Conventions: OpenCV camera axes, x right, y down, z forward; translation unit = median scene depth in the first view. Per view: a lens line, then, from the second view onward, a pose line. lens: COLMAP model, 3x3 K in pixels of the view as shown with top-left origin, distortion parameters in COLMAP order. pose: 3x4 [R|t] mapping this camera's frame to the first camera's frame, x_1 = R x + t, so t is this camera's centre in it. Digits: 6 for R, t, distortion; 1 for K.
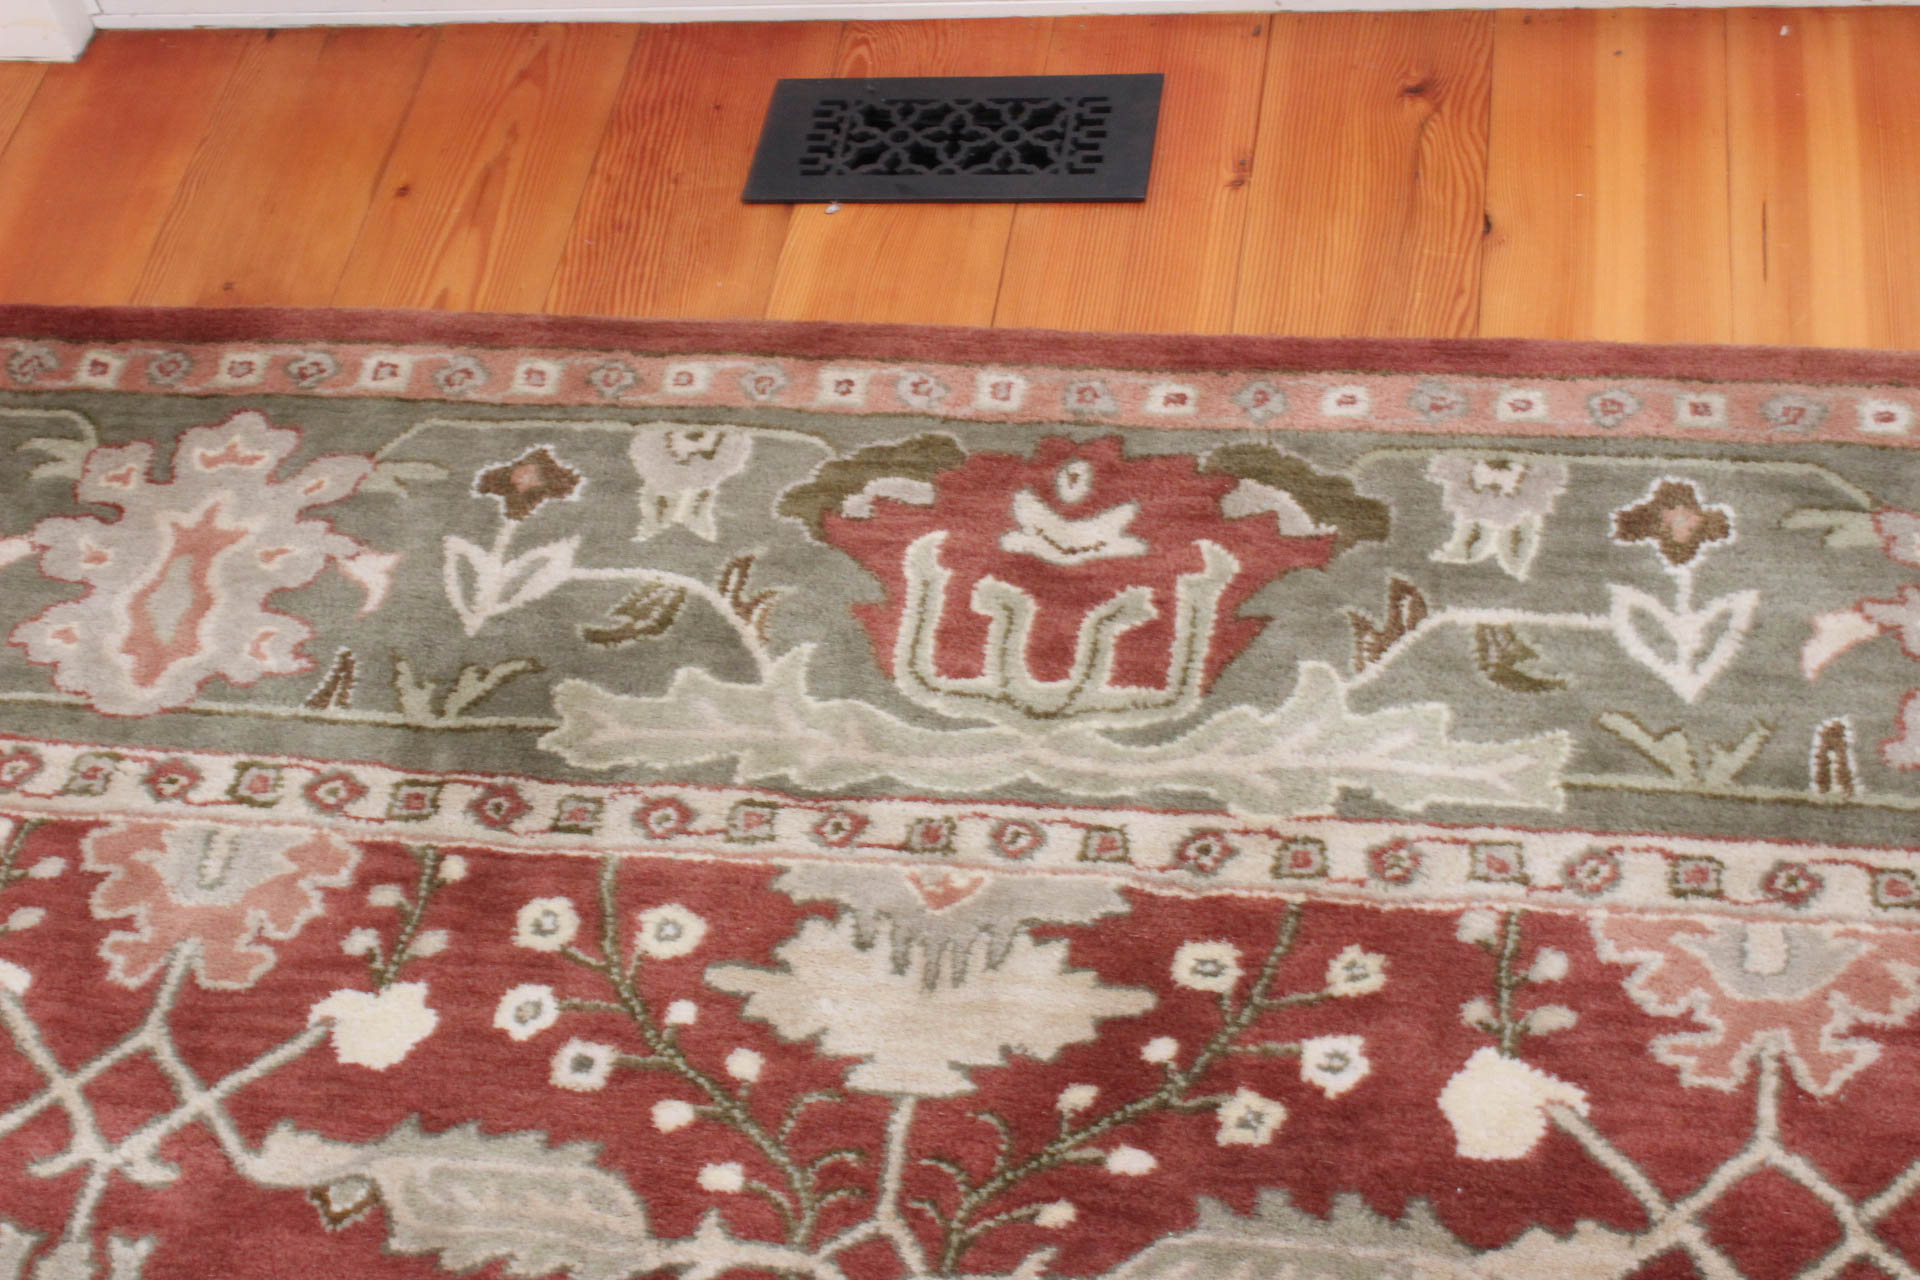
lens RADIAL K [[2756.4, 0, 962.3], [0, 2756.4, 639.5], [0, 0, 1]] dist [-0.030915, 0.000000]
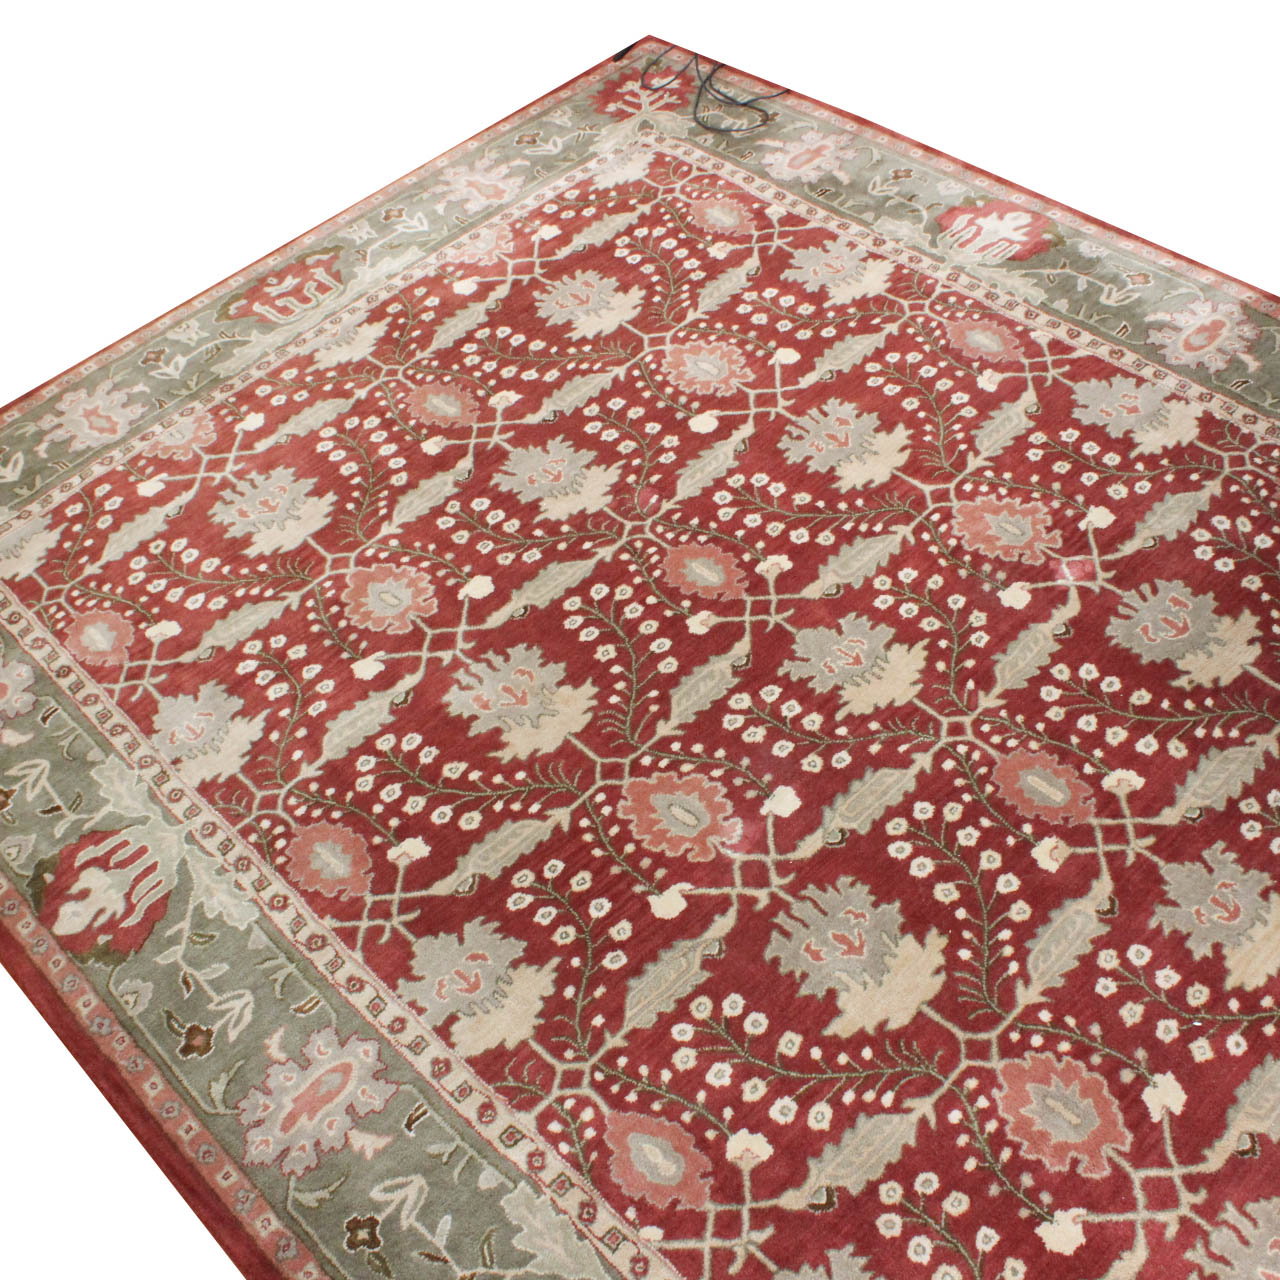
lens RADIAL K [[1597.0, 0, 658.4], [0, 1597.0, 655.5], [0, 0, 1]] dist [-0.134957, 0.000000]
pose [[0.605531, -0.547788, 0.577287, -1.287759], [0.637537, 0.768072, 0.060095, 0.604621], [-0.476317, 0.331653, 0.814327, -0.958900]]
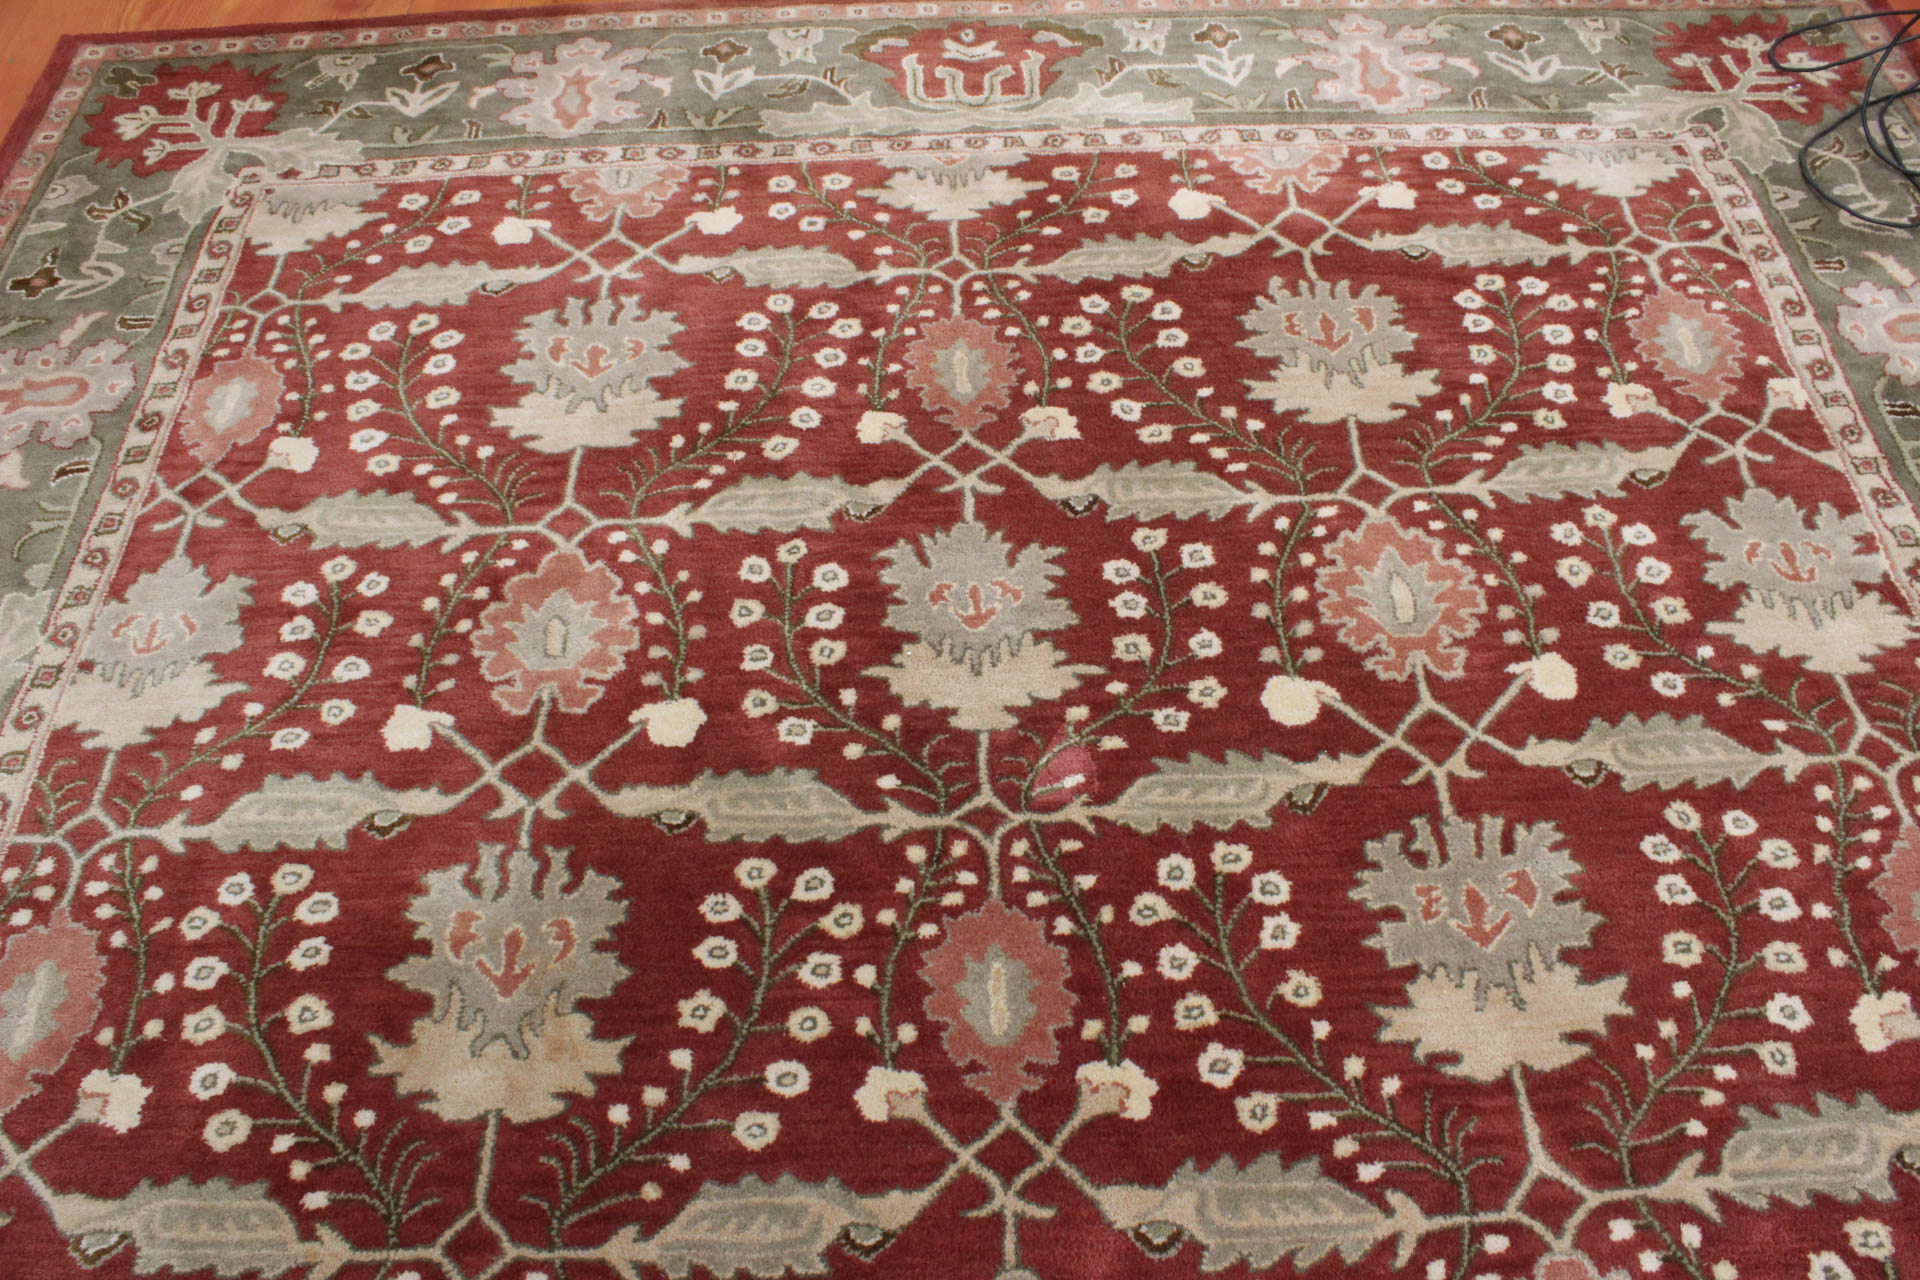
lens RADIAL K [[1584.5, 0, 957.0], [0, 1584.5, 665.3], [0, 0, 1]] dist [-0.165584, 0.141533]
pose [[0.976342, -0.079891, 0.200930, -0.296037], [0.075356, 0.996701, 0.030134, 0.468848], [-0.202674, -0.014280, 0.979142, -0.319923]]
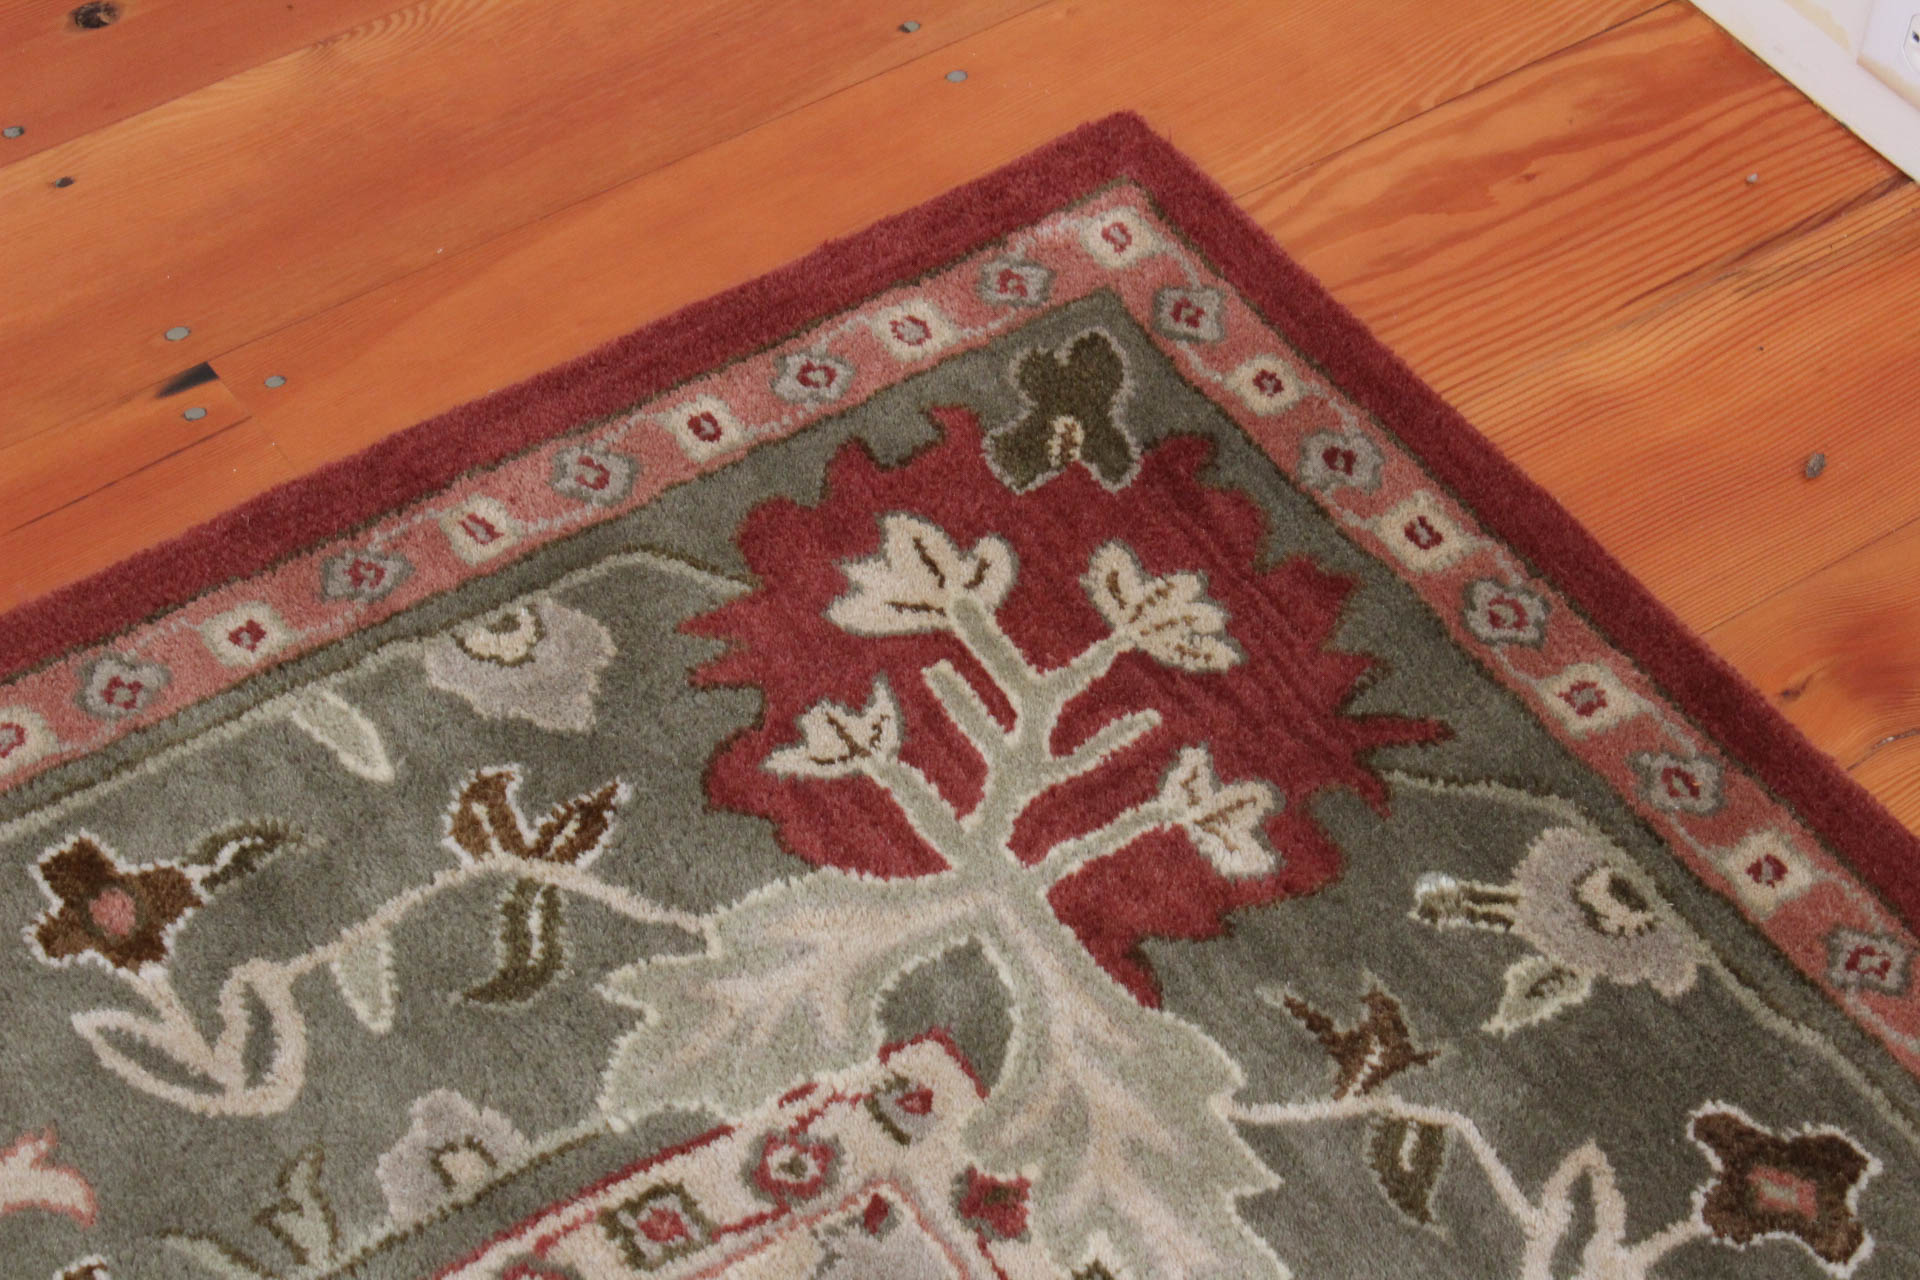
lens RADIAL K [[4263.8, 0, 962.4], [0, 4263.8, 637.5], [0, 0, 1]] dist [0.060558, 0.000000]
pose [[0.681969, 0.636207, -0.360776, -0.300141], [-0.643299, 0.756471, 0.117973, -0.161885], [0.347972, 0.151632, 0.925161, 0.184770]]
